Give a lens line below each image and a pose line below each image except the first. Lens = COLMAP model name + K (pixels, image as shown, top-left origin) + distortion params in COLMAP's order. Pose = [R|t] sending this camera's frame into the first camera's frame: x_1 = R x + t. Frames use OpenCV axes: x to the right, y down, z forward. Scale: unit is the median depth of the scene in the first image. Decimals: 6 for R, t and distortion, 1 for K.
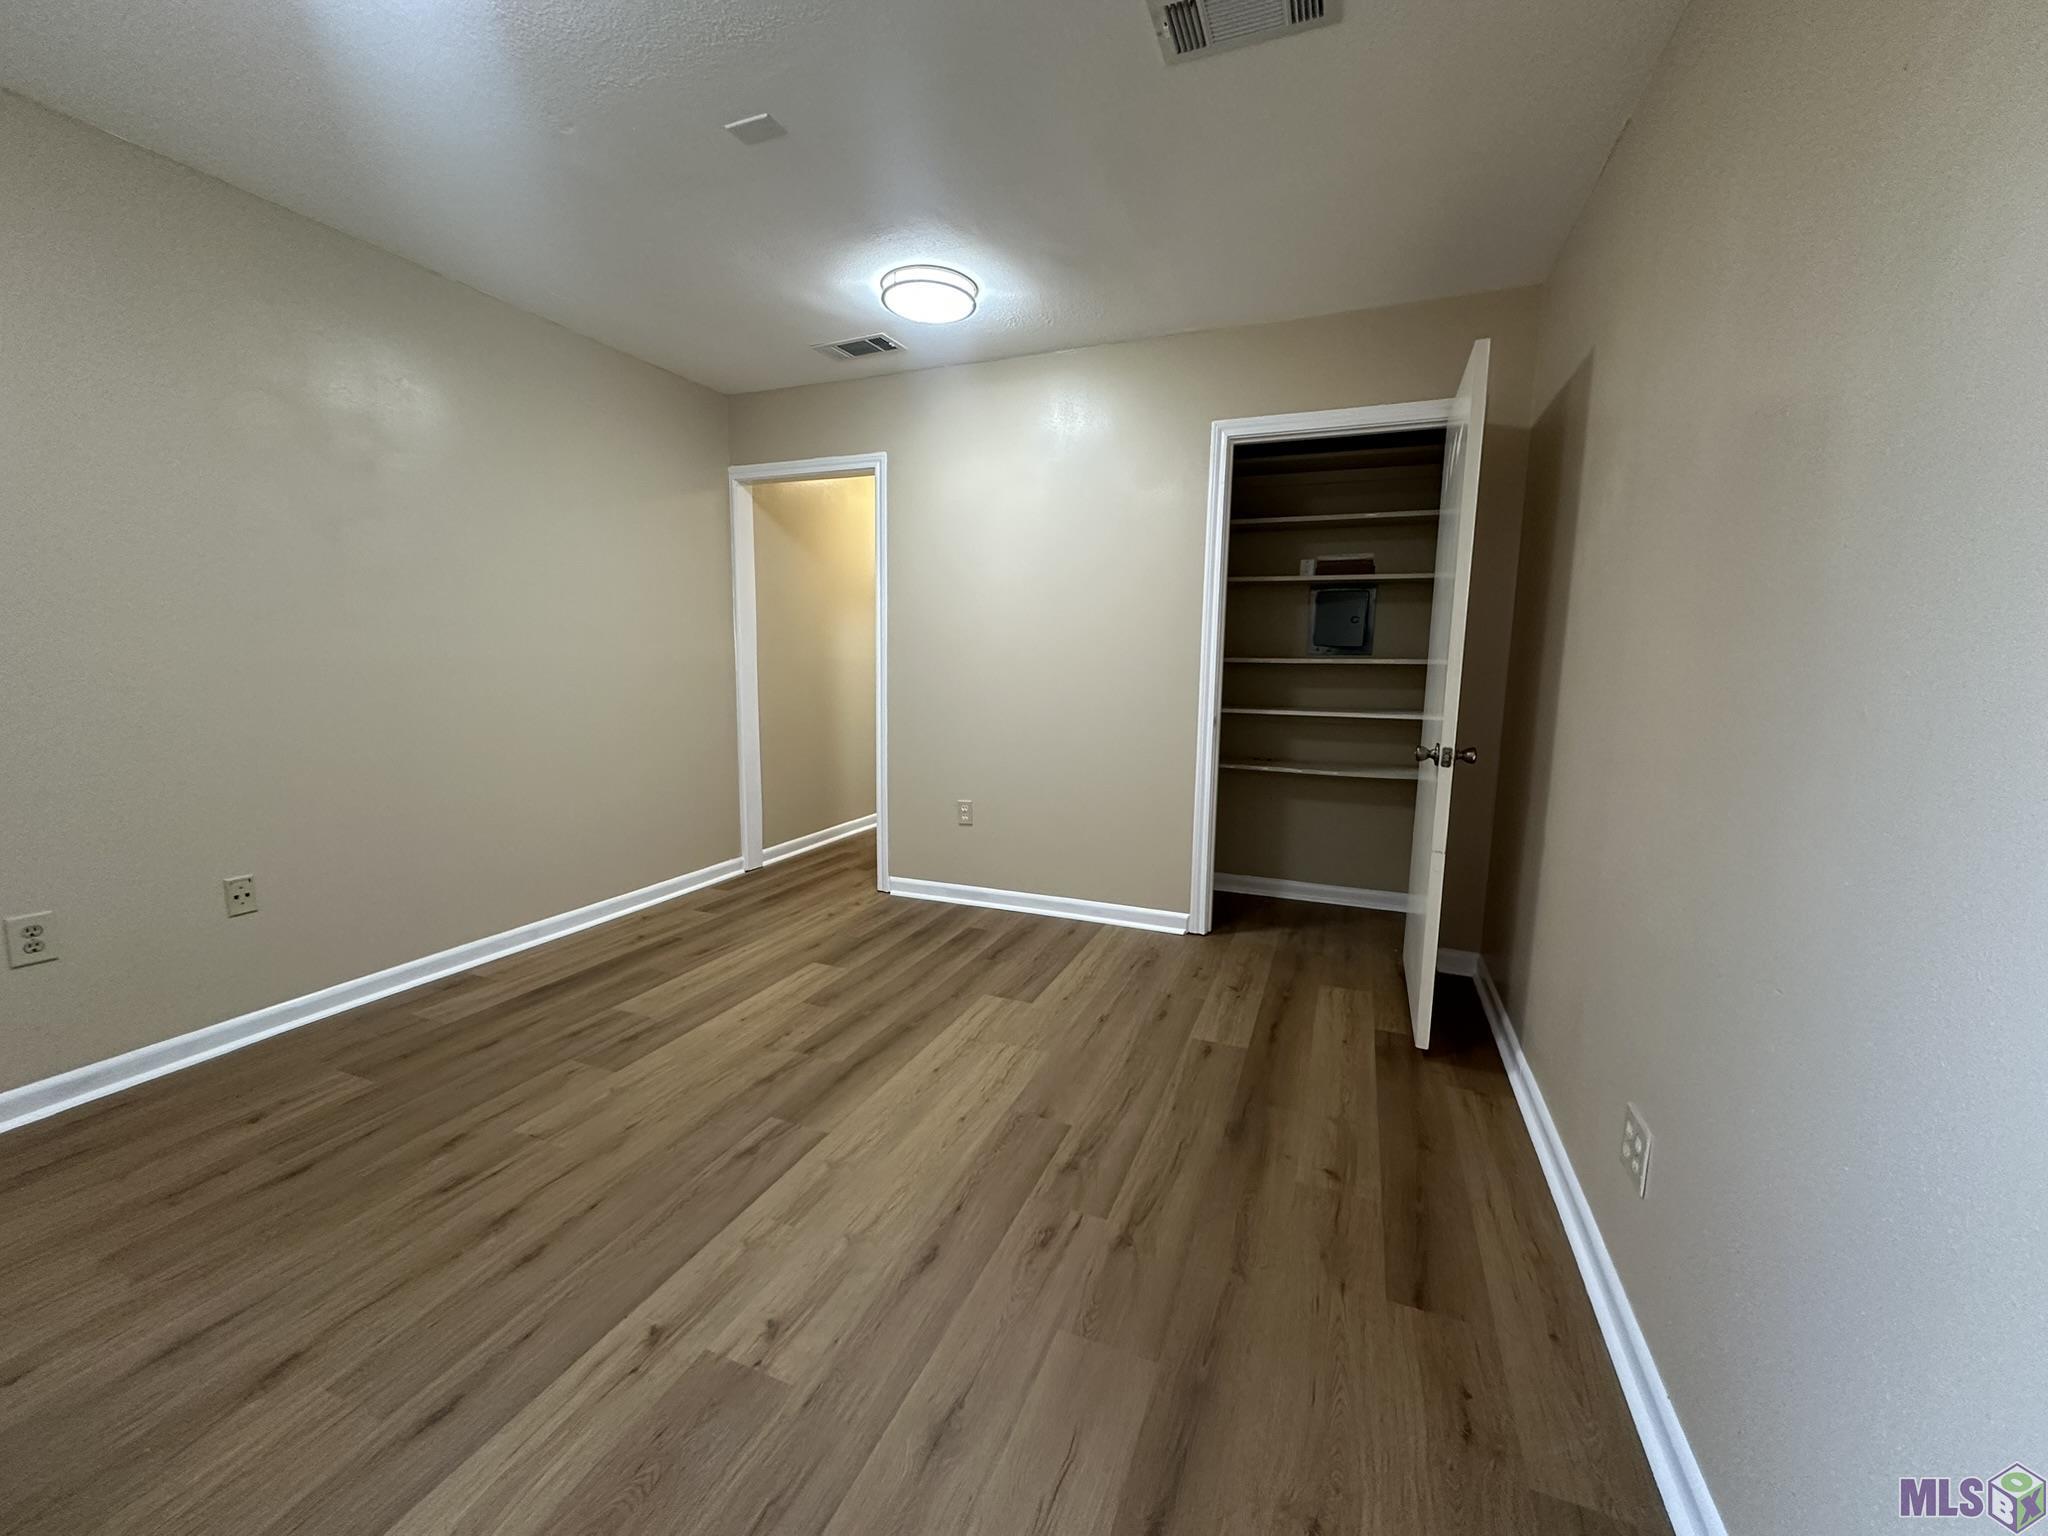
lens RADIAL K [[819.6, 0, 1024.8], [0, 819.6, 763.7], [0, 0, 1]] dist [-0.003647, -0.000074]
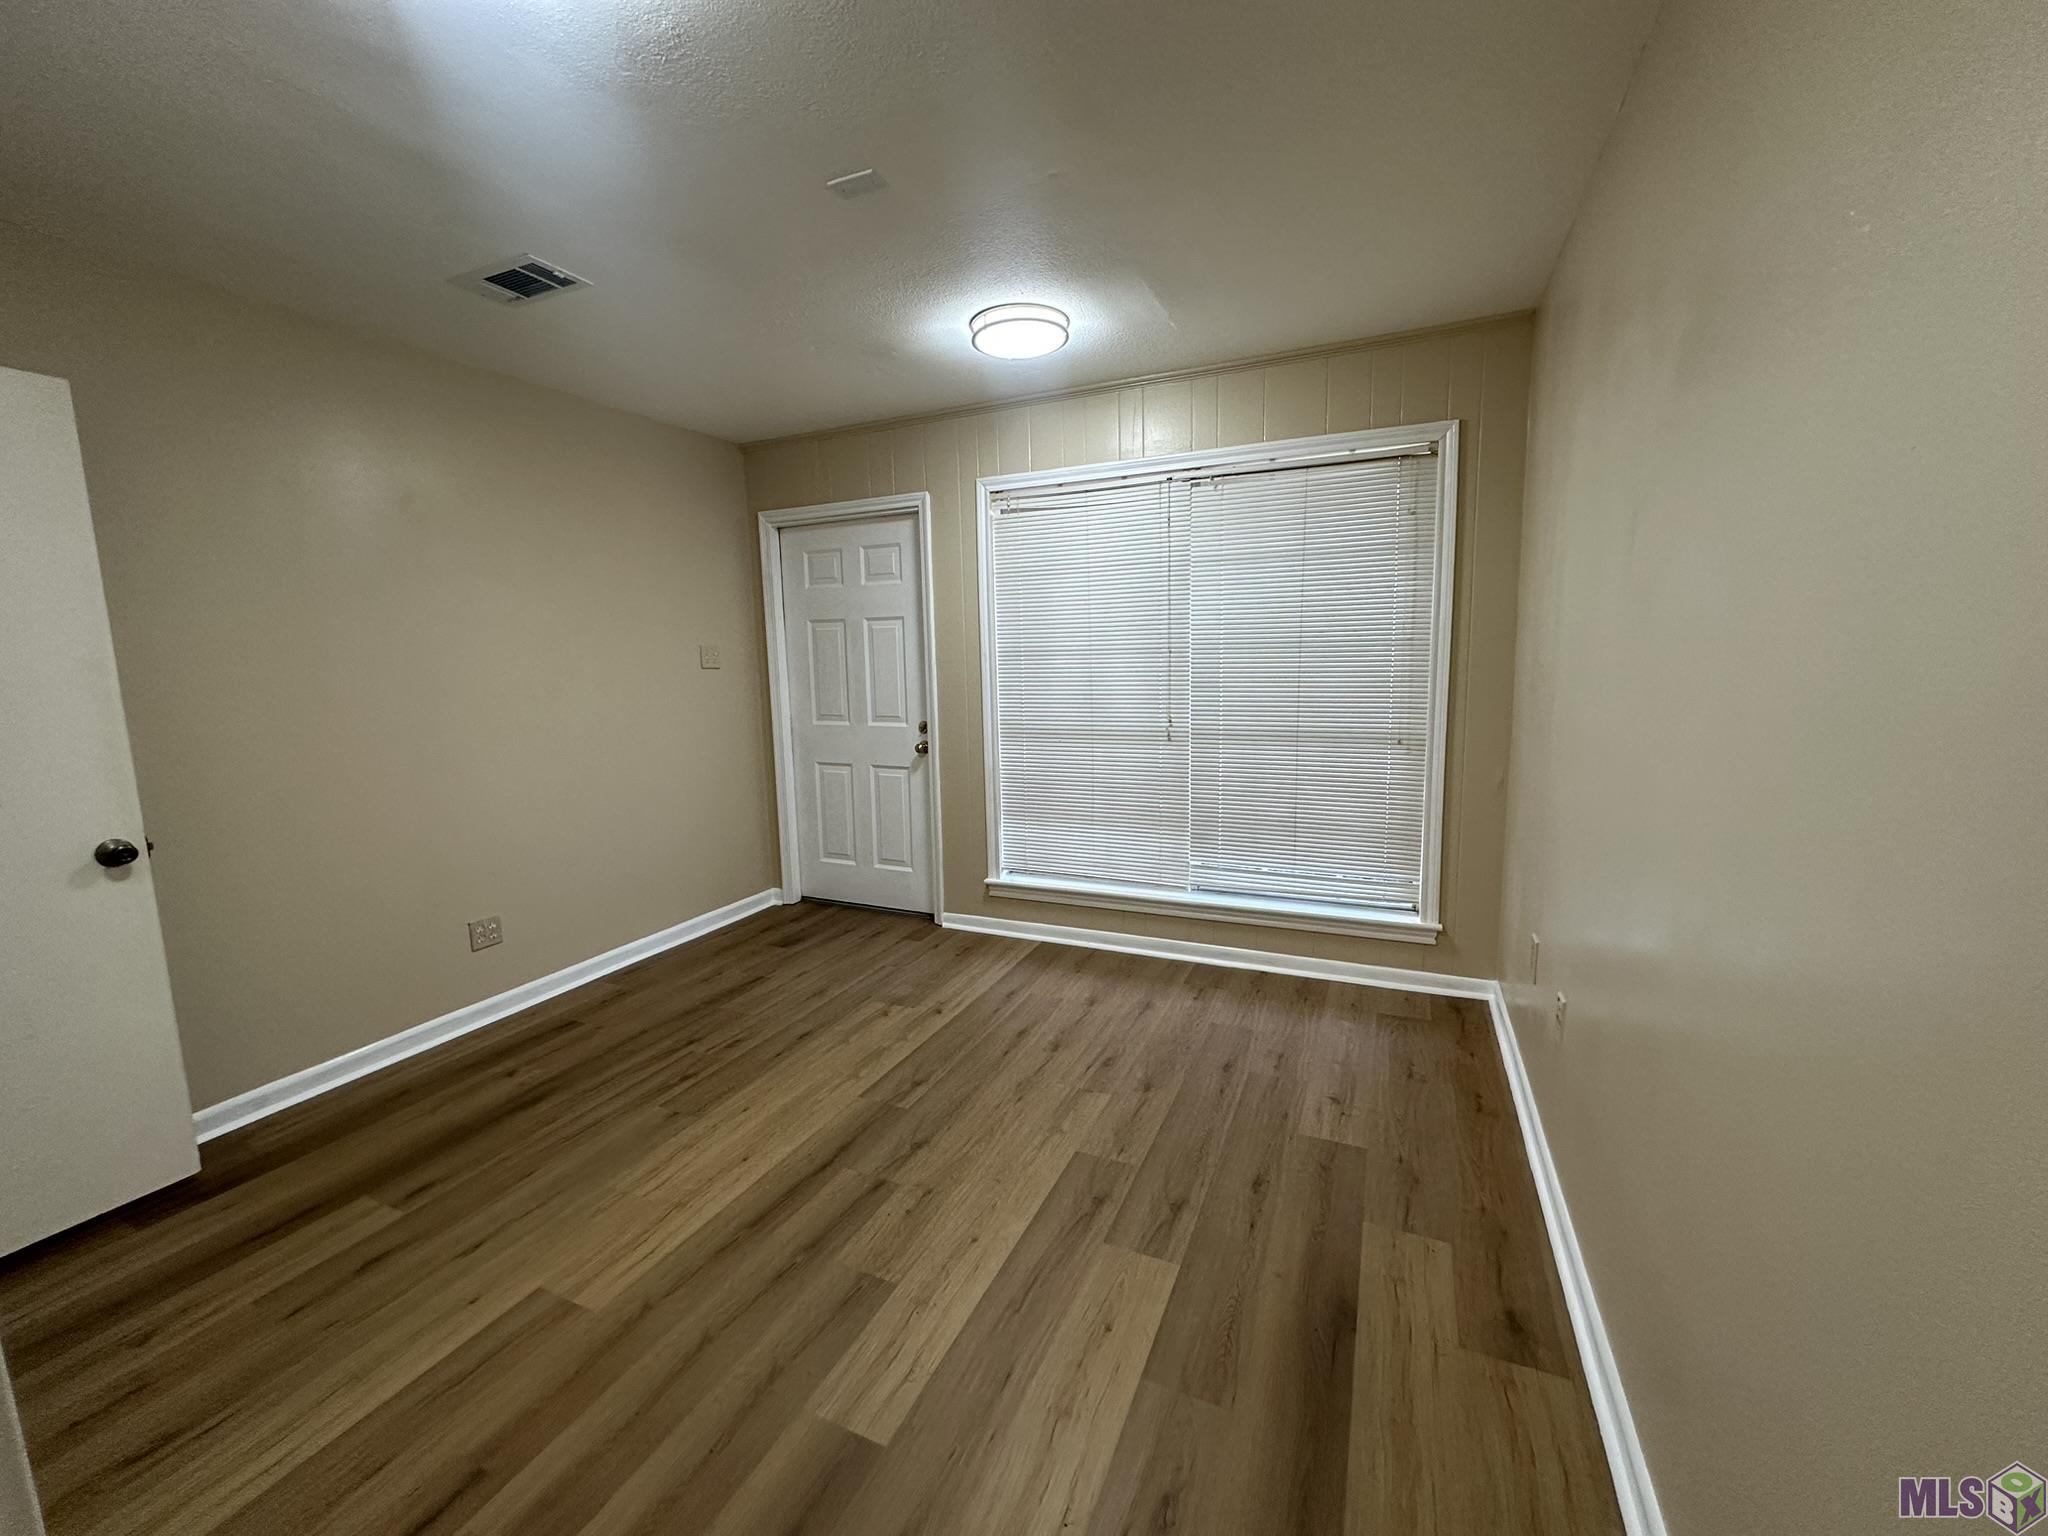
lens RADIAL K [[819.6, 0, 1025.9], [0, 819.6, 765.8], [0, 0, 1]] dist [-0.003647, -0.000074]
pose [[-0.999162, 0.003744, 0.040747, -0.531288], [0.014406, 0.964233, 0.264665, -0.348691], [-0.038298, 0.265031, -0.963479, 1.999395]]
